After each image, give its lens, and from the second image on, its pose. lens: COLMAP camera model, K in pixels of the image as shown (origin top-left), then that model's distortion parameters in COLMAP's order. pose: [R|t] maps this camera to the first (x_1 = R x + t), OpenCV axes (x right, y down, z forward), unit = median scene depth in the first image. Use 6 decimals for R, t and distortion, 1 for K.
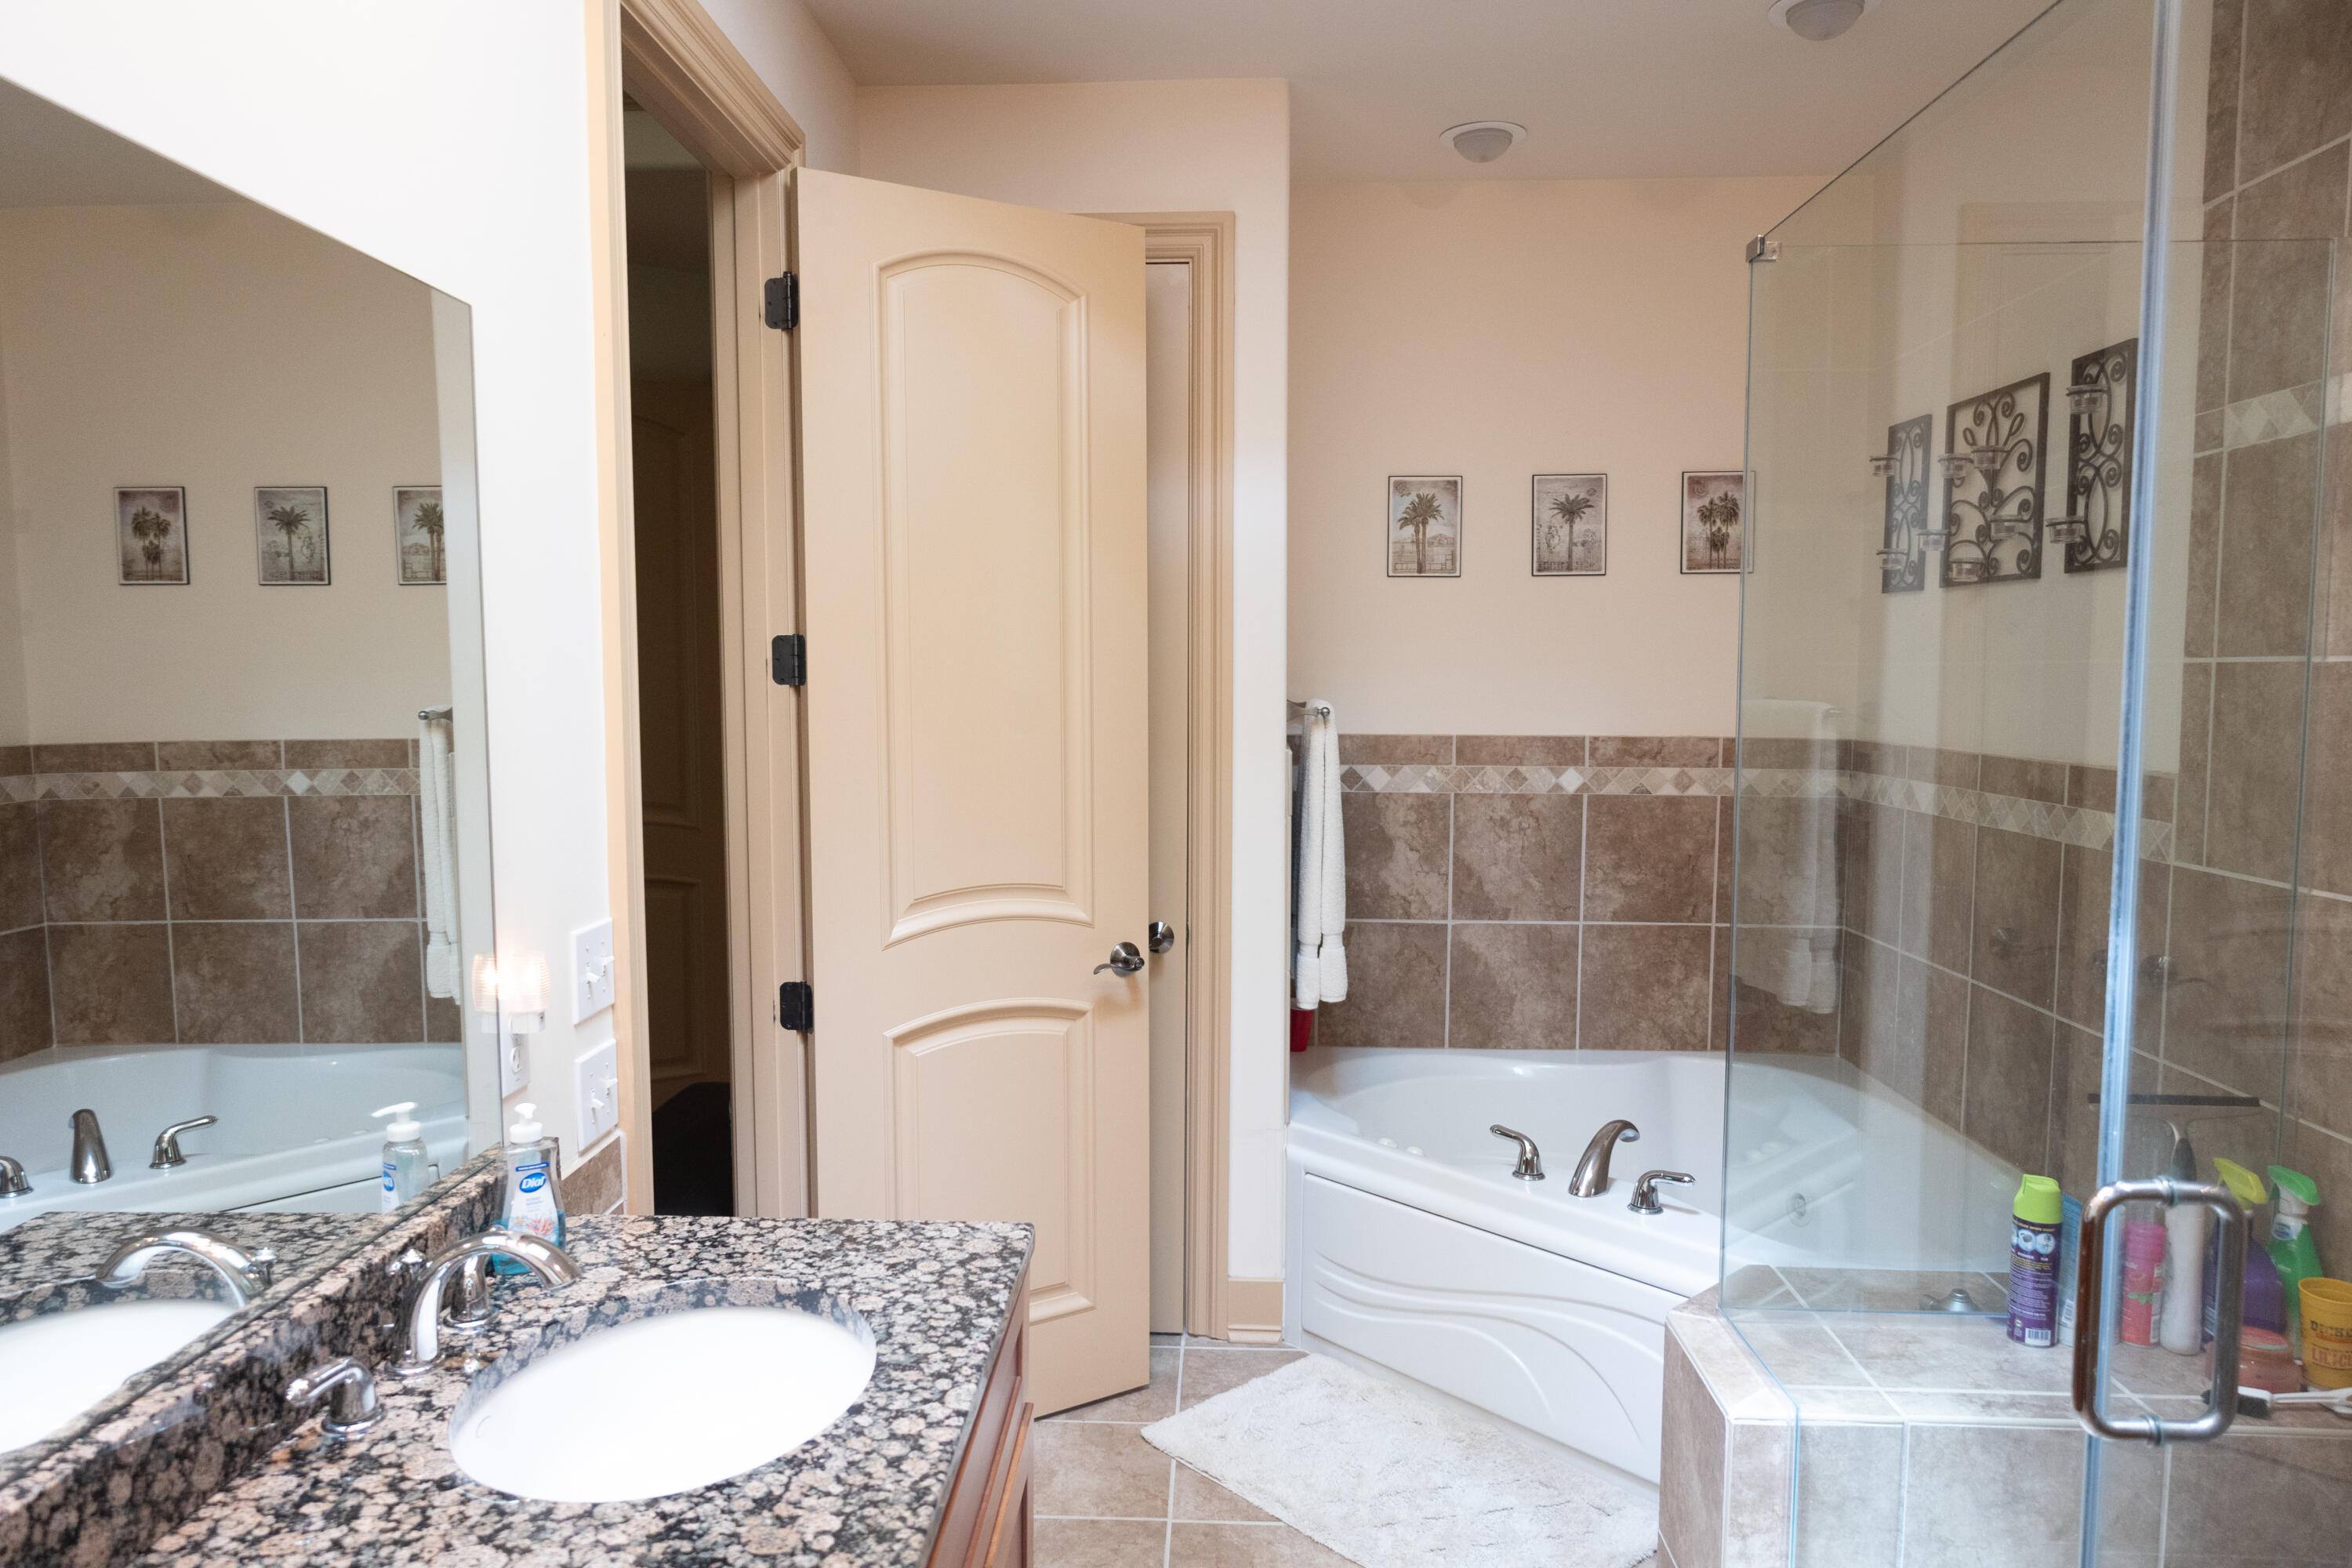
lens RADIAL K [[1549.1, 0, 1181.7], [0, 1549.1, 790.4], [0, 0, 1]] dist [0.004364, 0.001866]
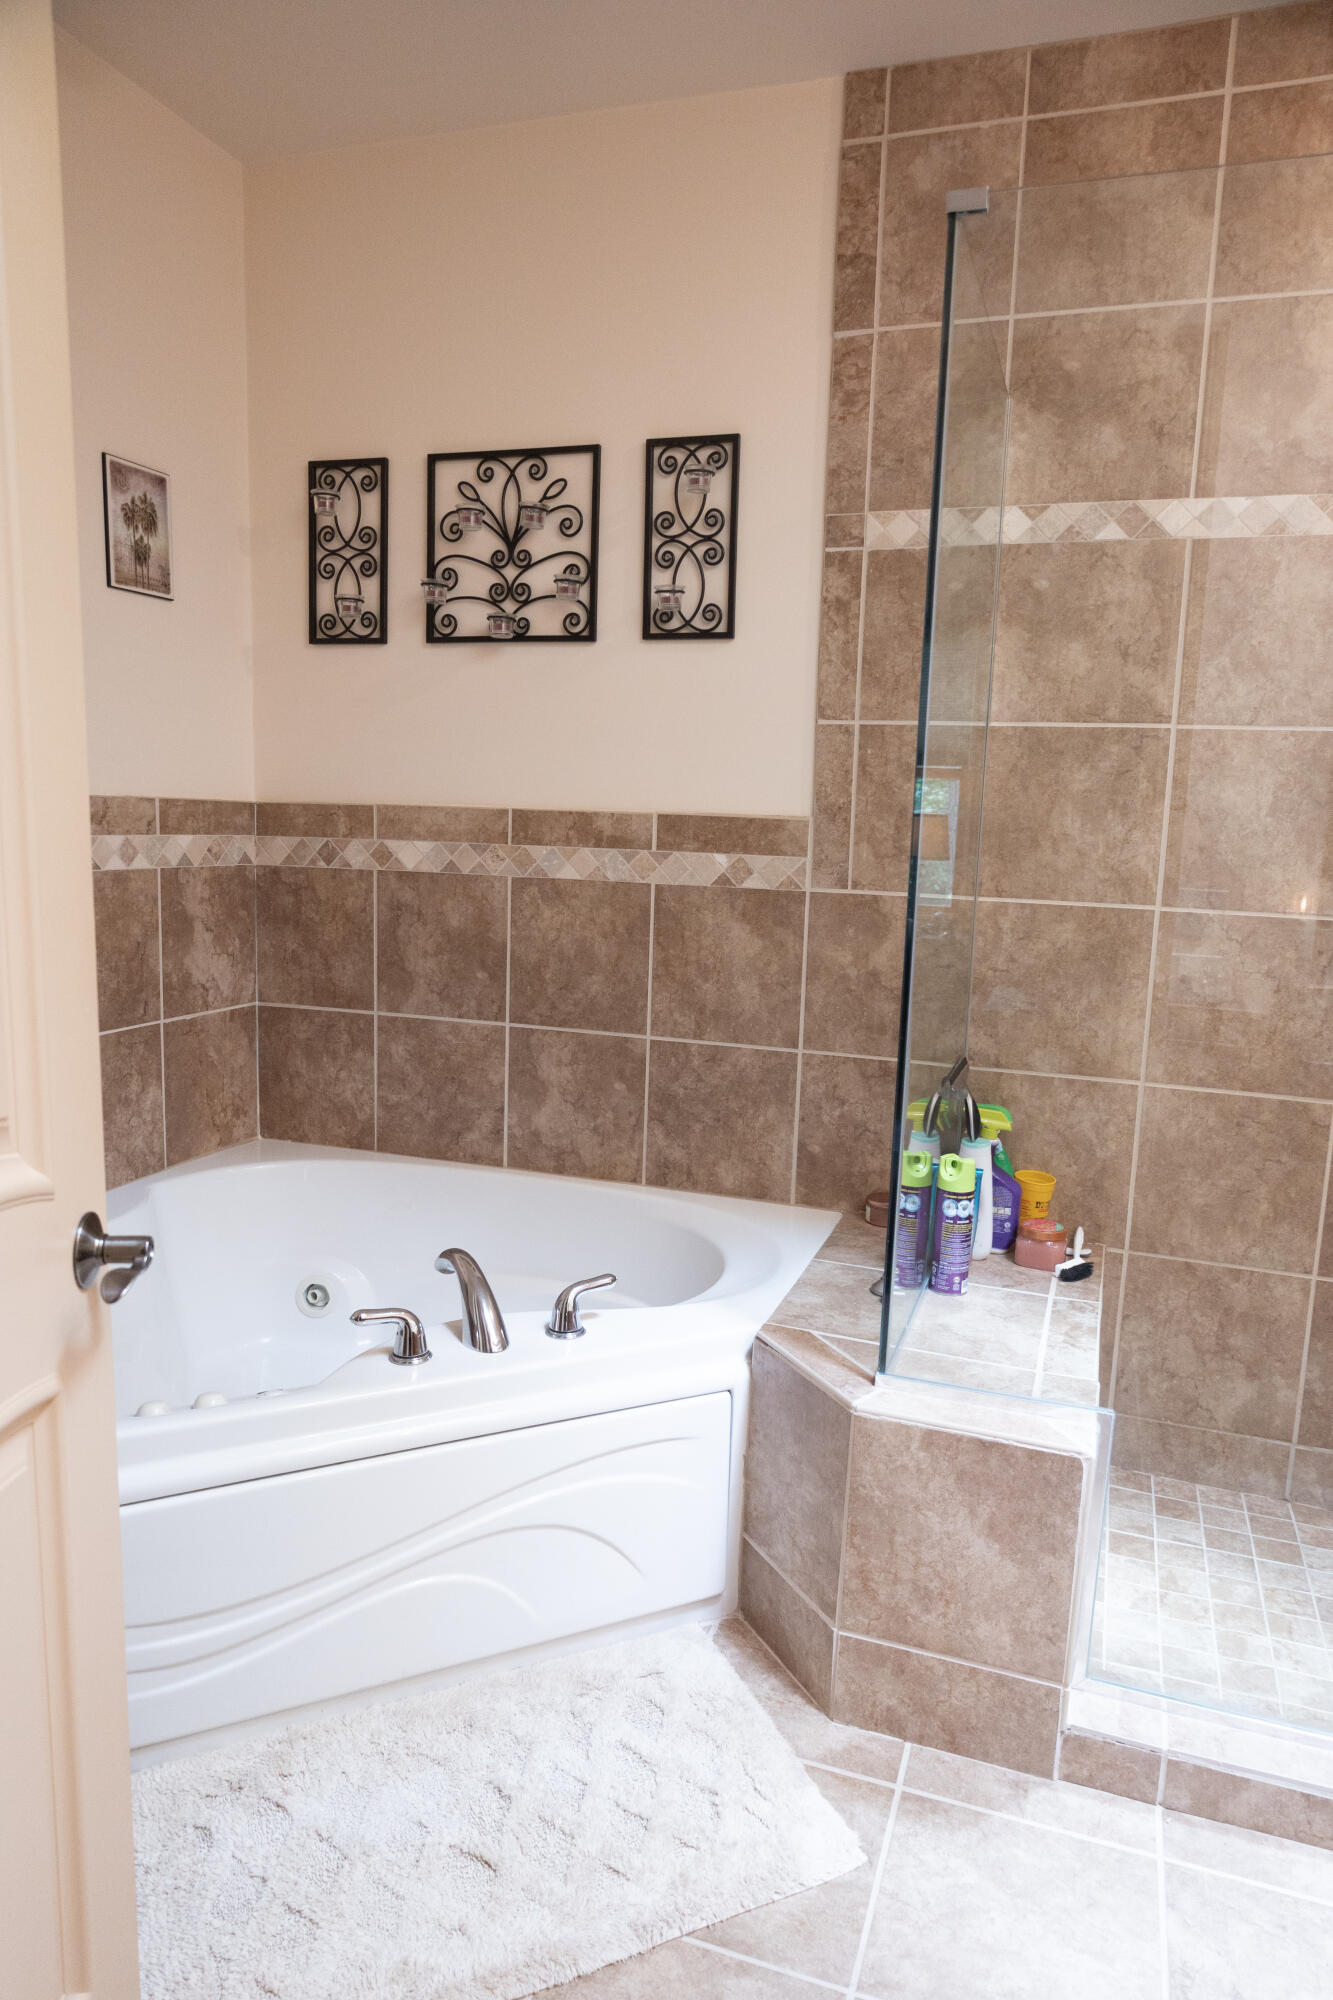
lens RADIAL K [[1317.3, 0, 669.3], [0, 1317.3, 1000.5], [0, 0, 1]] dist [0.004364, 0.001866]
pose [[0.291327, -0.139521, 0.946395, -0.360678], [0.048136, 0.990192, 0.131160, -0.008032], [-0.955412, 0.007345, 0.295185, 0.736517]]
